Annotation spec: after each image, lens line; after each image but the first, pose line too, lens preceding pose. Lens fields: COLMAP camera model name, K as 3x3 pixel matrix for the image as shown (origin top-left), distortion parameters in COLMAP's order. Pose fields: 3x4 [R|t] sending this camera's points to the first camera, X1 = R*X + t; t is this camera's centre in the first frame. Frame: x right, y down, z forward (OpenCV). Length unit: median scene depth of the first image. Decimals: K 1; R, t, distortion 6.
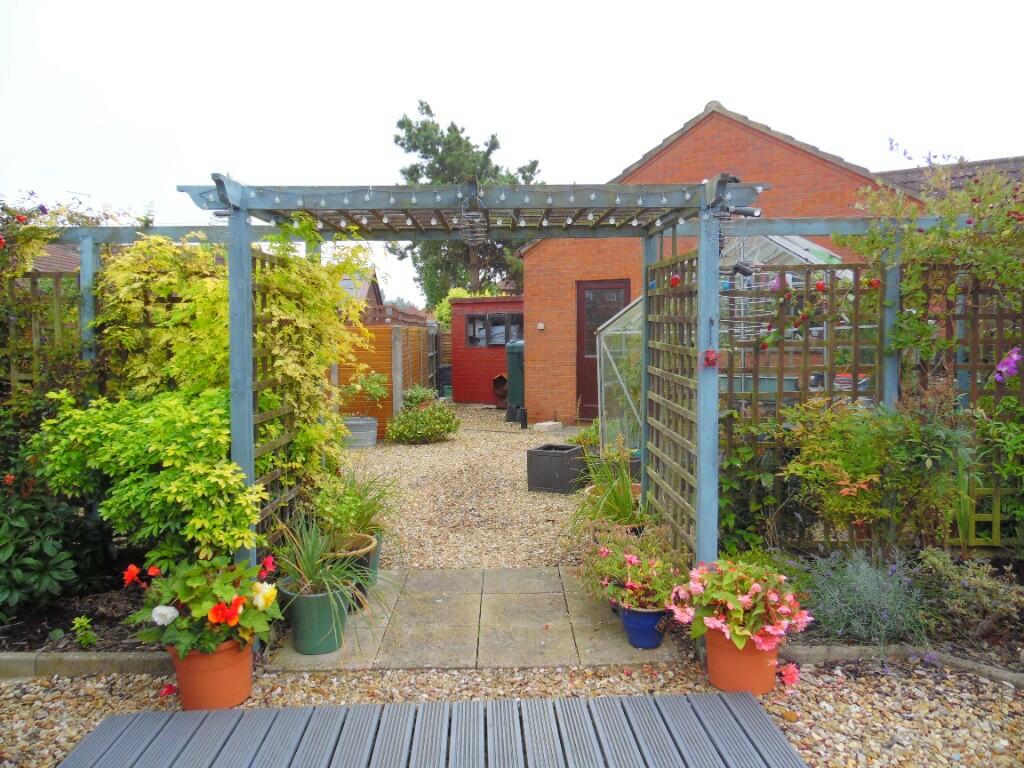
lens RADIAL K [[771.4, 0, 513.4], [0, 771.4, 380.6], [0, 0, 1]] dist [-0.037711, 0.081220]
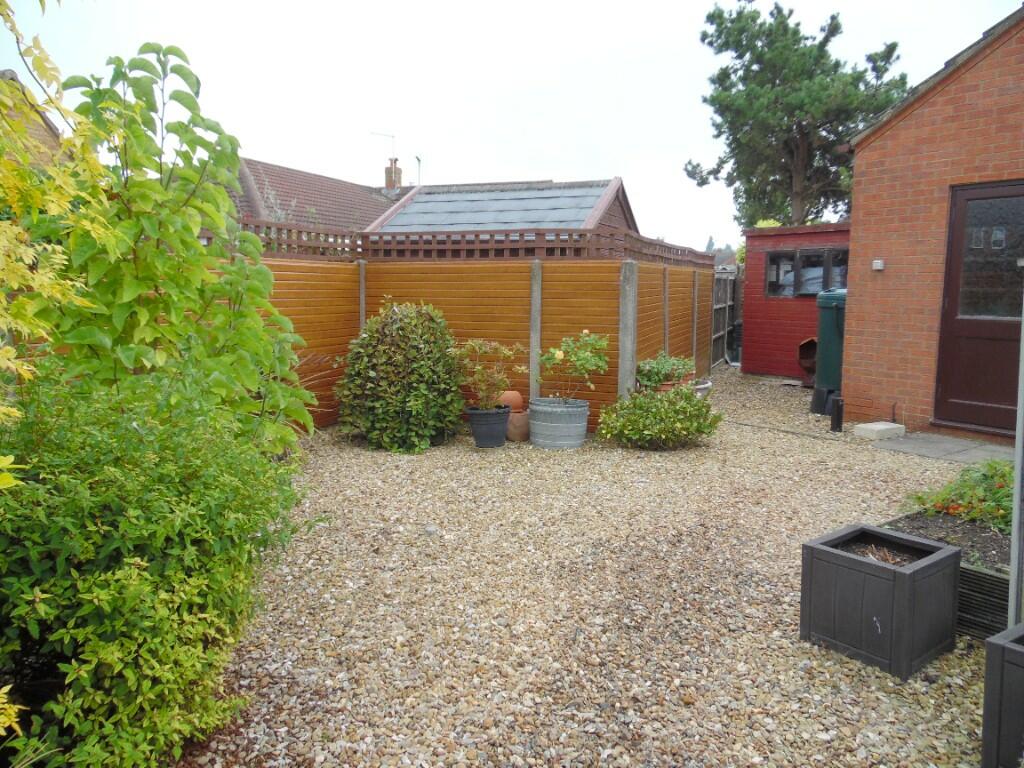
lens RADIAL K [[771.4, 0, 513.4], [0, 771.4, 380.6], [0, 0, 1]] dist [-0.037711, 0.081220]
pose [[0.914629, 0.062676, -0.399406, 0.016085], [-0.035842, 0.996591, 0.074310, -0.010963], [0.402702, -0.053650, 0.913757, 0.253694]]
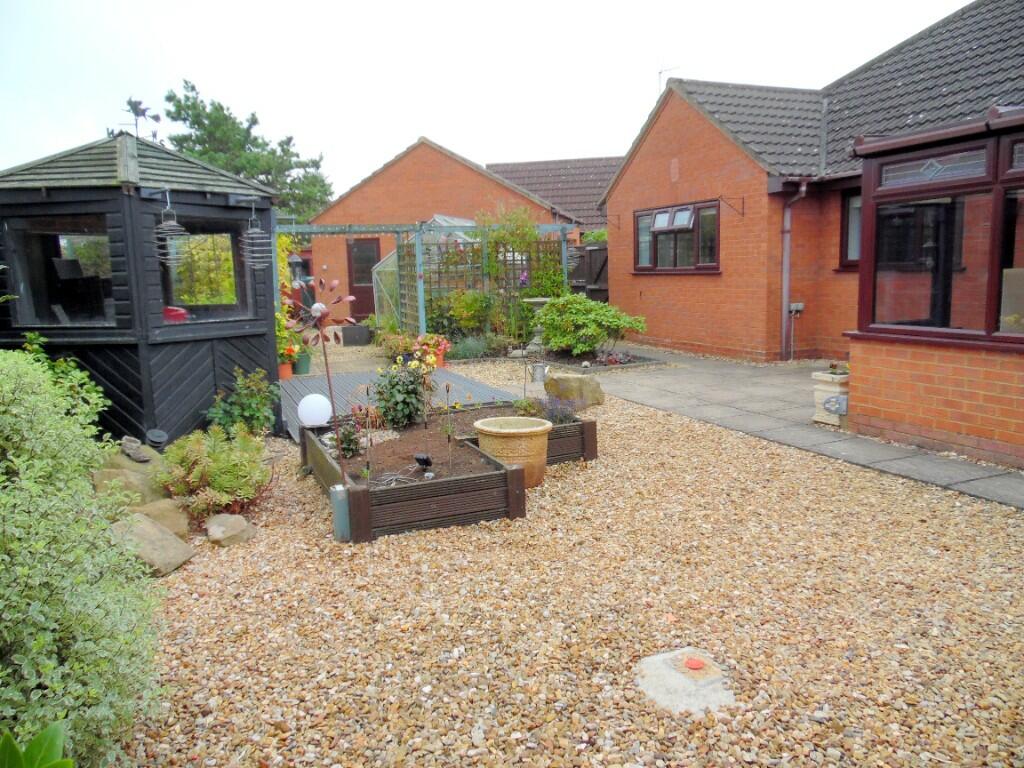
lens RADIAL K [[771.4, 0, 513.4], [0, 771.4, 380.6], [0, 0, 1]] dist [-0.037711, 0.081220]
pose [[0.940923, -0.072661, 0.330732, -0.111963], [0.046741, 0.995226, 0.085672, 0.034703], [-0.335379, -0.065152, 0.939828, -0.512046]]
